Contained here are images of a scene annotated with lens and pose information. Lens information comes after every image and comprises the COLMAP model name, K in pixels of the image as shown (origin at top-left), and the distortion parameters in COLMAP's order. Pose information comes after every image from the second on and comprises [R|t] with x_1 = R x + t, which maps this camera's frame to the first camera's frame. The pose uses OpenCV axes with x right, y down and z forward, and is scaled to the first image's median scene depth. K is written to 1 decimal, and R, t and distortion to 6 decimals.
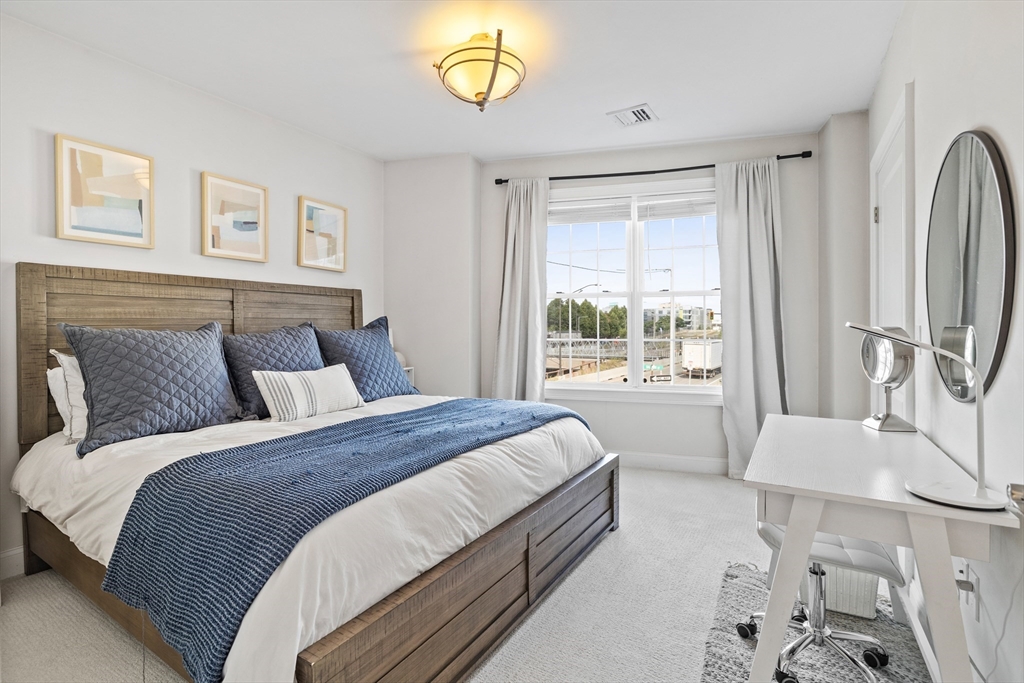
lens RADIAL K [[468.2, 0, 523.2], [0, 468.2, 329.0], [0, 0, 1]] dist [-0.000900, 0.000068]
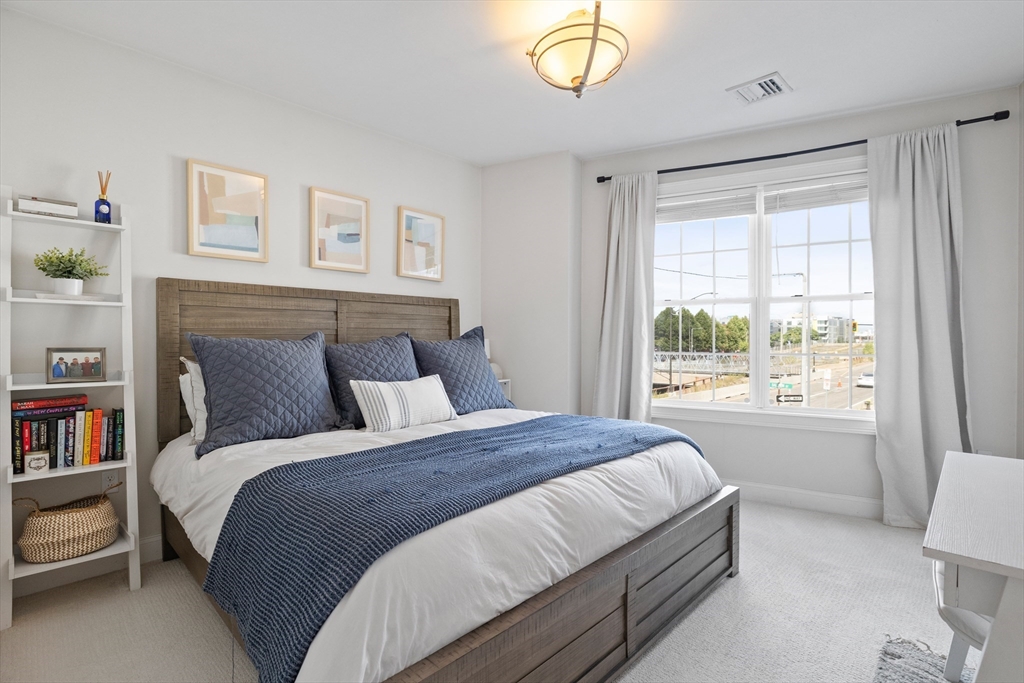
lens RADIAL K [[482.4, 0, 526.0], [0, 482.4, 342.5], [0, 0, 1]] dist [-0.000943, 0.000381]
pose [[0.977092, 0.005072, -0.212759, 0.011159], [-0.004359, 0.999983, 0.003824, 0.002379], [0.212774, -0.002809, 0.977097, 0.064155]]
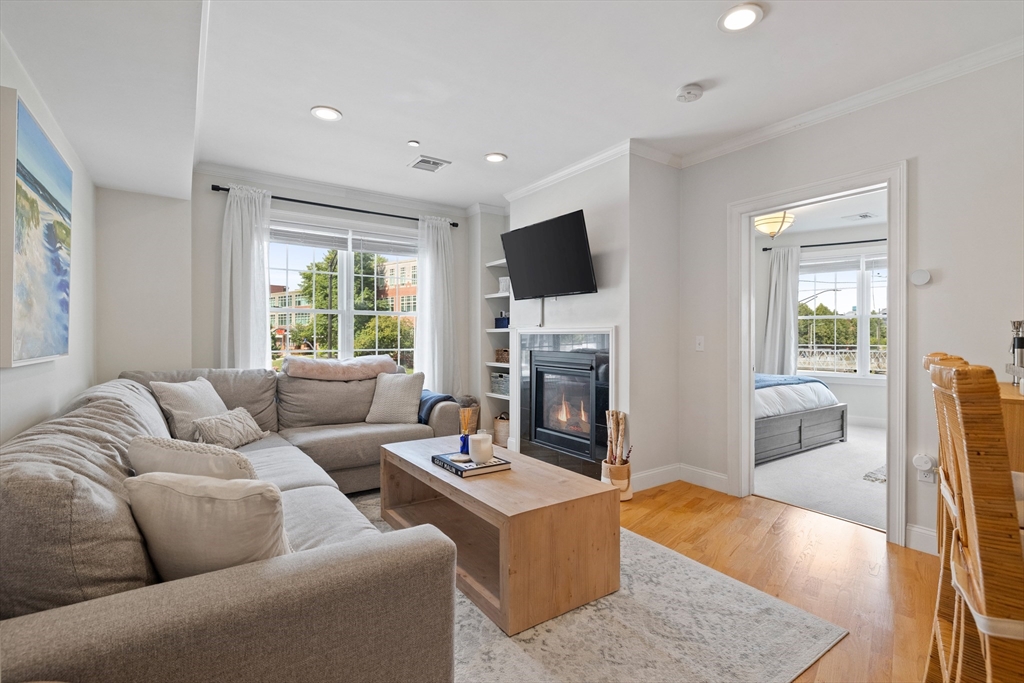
lens RADIAL K [[482.8, 0, 512.0], [0, 482.8, 341.5], [0, 0, 1]] dist [0.000282, 0.000006]
pose [[0.906961, 0.003814, -0.421197, -0.217738], [-0.000171, 0.999962, 0.008686, -0.004707], [0.421214, -0.007806, 0.906928, -1.423144]]
